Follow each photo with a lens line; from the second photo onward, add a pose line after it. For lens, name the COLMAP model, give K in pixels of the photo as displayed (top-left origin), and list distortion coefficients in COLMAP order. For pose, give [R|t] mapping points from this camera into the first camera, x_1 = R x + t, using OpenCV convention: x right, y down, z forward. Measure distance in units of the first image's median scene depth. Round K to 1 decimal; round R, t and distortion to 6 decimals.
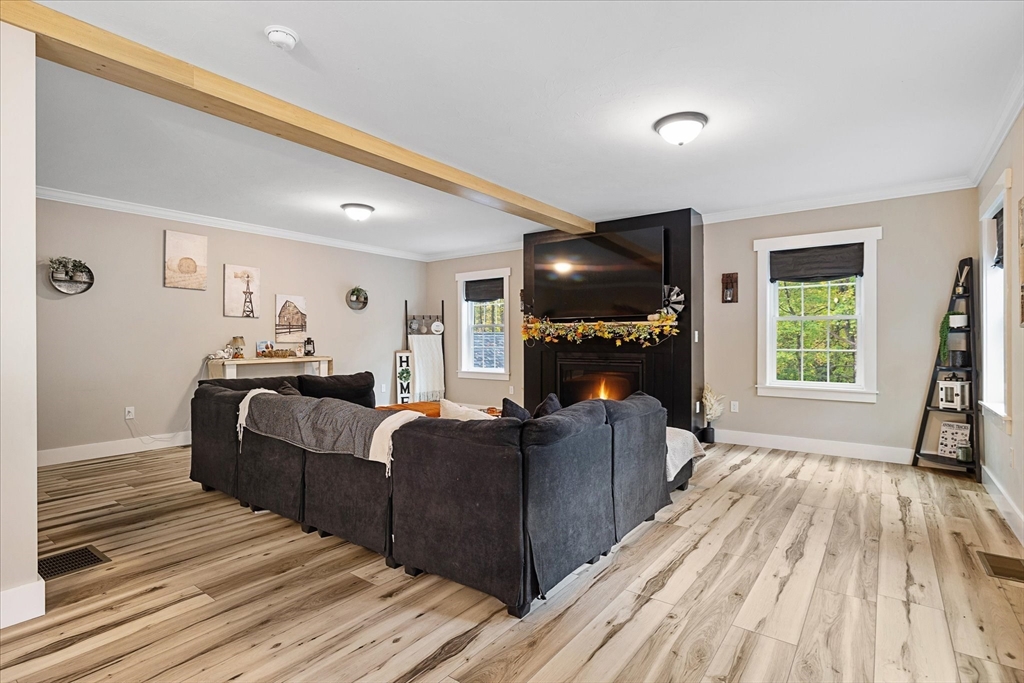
lens RADIAL K [[504.7, 0, 506.7], [0, 504.7, 339.1], [0, 0, 1]] dist [-0.004007, -0.000212]
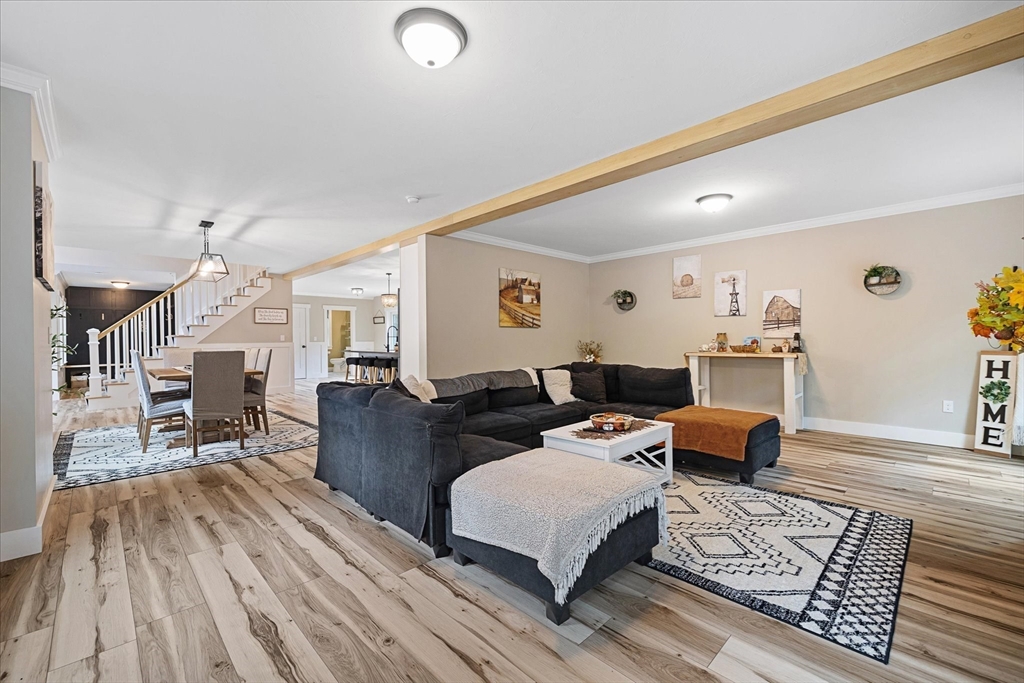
lens RADIAL K [[422.1, 0, 508.6], [0, 422.1, 343.0], [0, 0, 1]] dist [0.002299, -0.000418]
pose [[-0.146544, 0.013865, -0.989107, 0.832207], [0.009666, 0.999874, 0.012584, 0.001375], [0.989157, -0.007716, -0.146660, 1.070817]]
